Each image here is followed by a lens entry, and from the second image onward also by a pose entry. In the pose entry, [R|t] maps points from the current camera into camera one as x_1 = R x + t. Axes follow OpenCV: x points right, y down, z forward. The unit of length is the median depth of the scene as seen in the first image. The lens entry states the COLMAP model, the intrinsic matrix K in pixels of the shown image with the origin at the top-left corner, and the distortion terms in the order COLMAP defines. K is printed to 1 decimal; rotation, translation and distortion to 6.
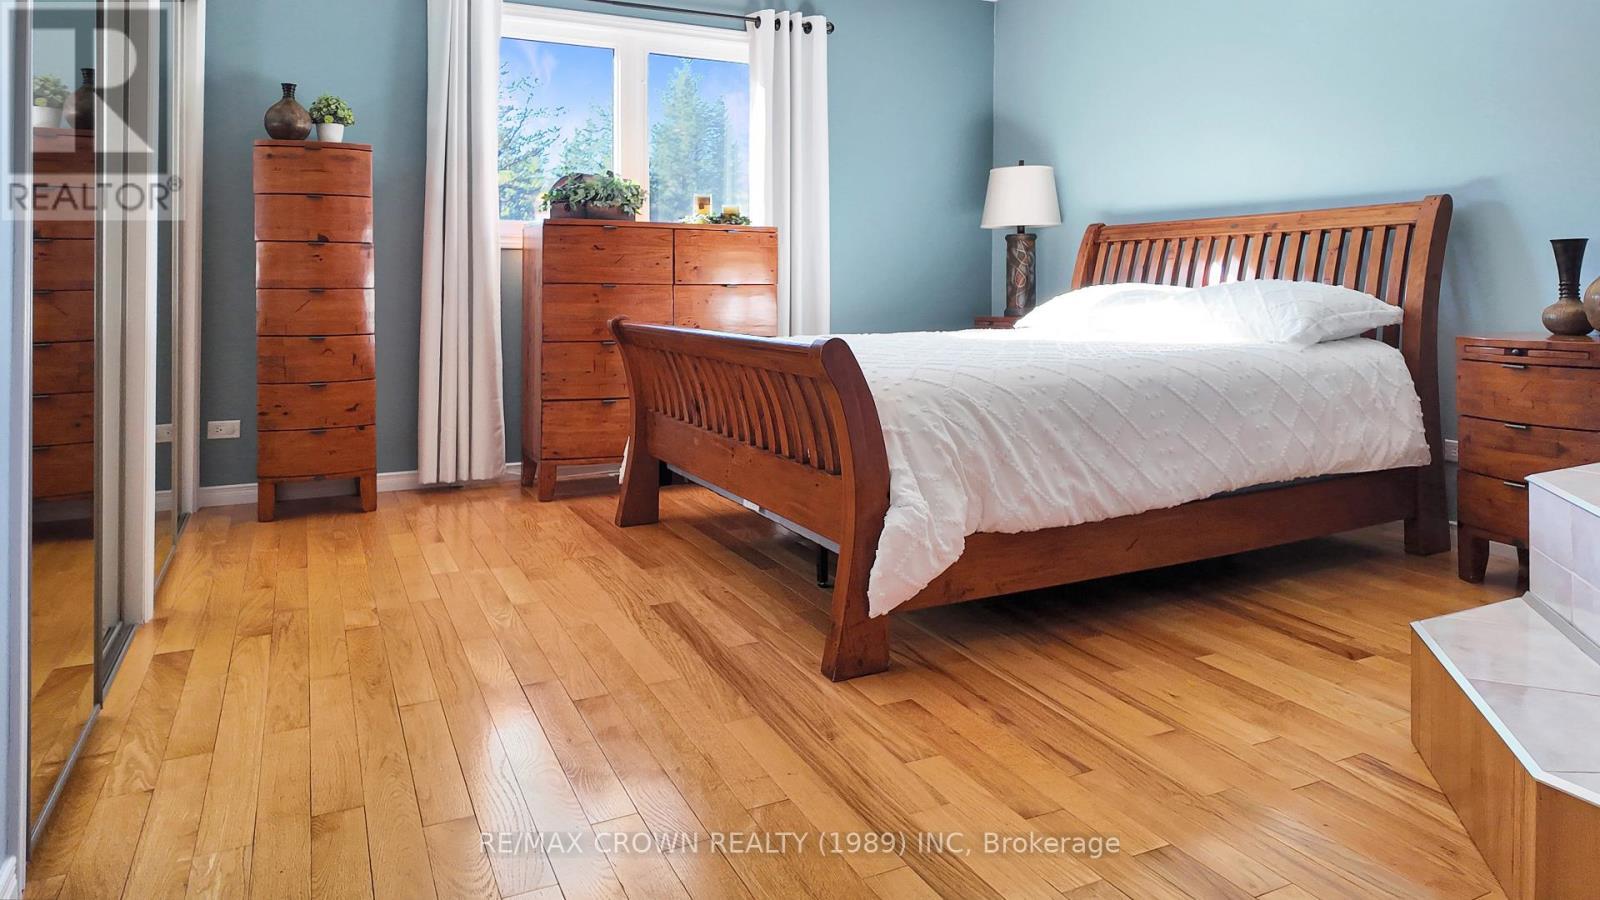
lens RADIAL K [[959.0, 0, 803.6], [0, 959.0, 472.5], [0, 0, 1]] dist [0.048228, -0.001632]
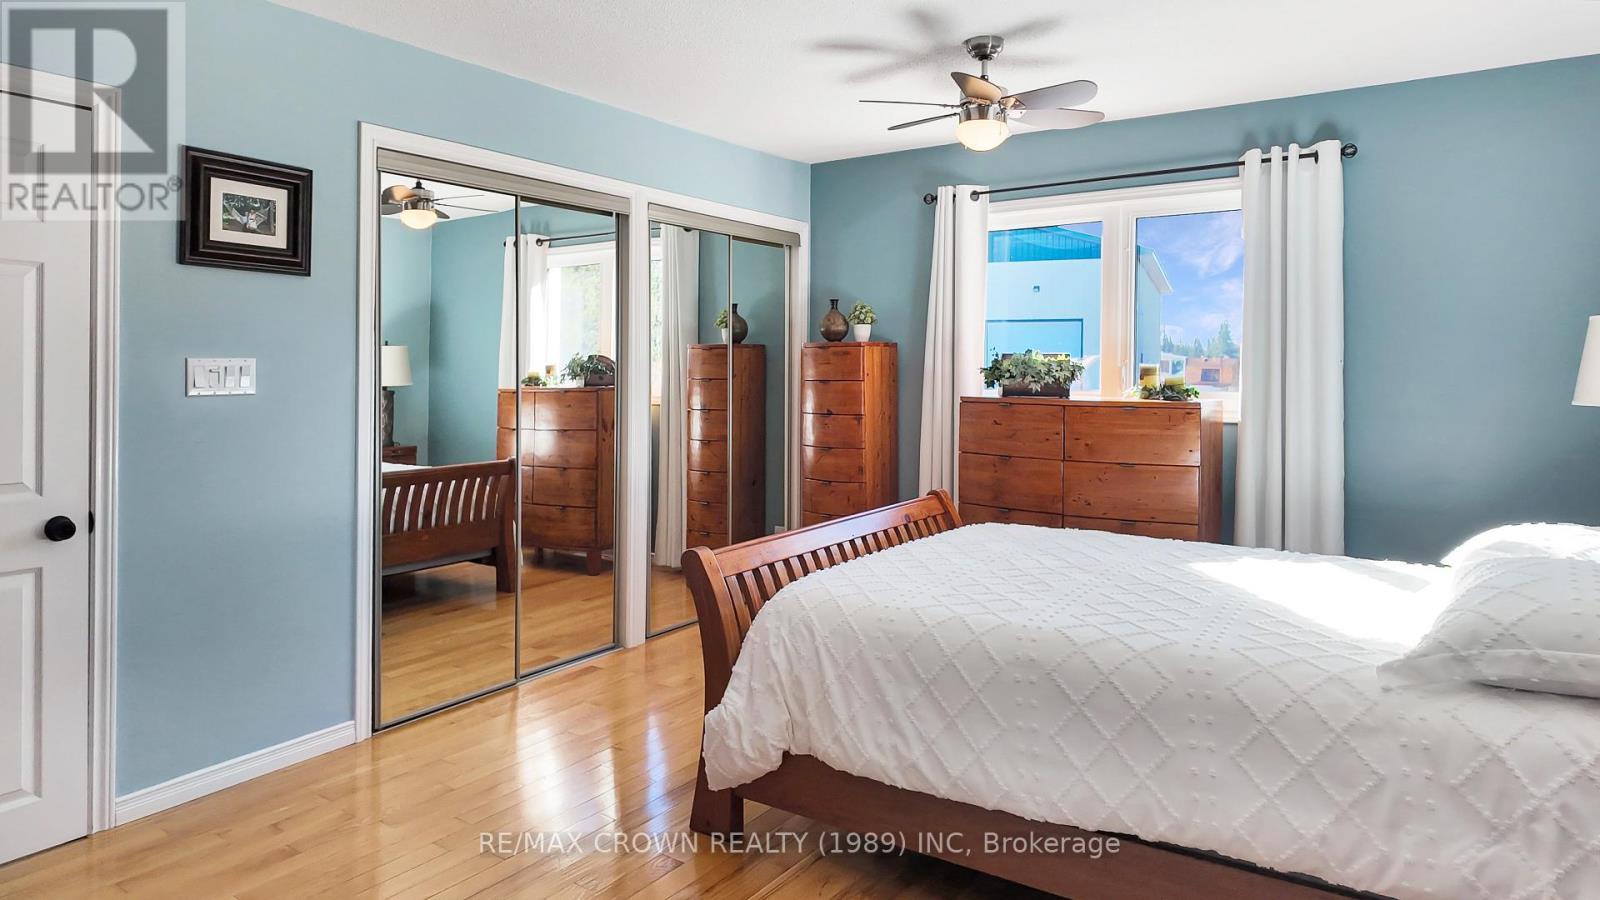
lens RADIAL K [[959.0, 0, 803.6], [0, 959.0, 472.5], [0, 0, 1]] dist [0.048228, -0.001632]
pose [[0.490692, 0.106265, -0.864829, 1.015631], [-0.157933, 0.986942, 0.031660, -0.263777], [0.856900, 0.121050, 0.501068, 0.409871]]
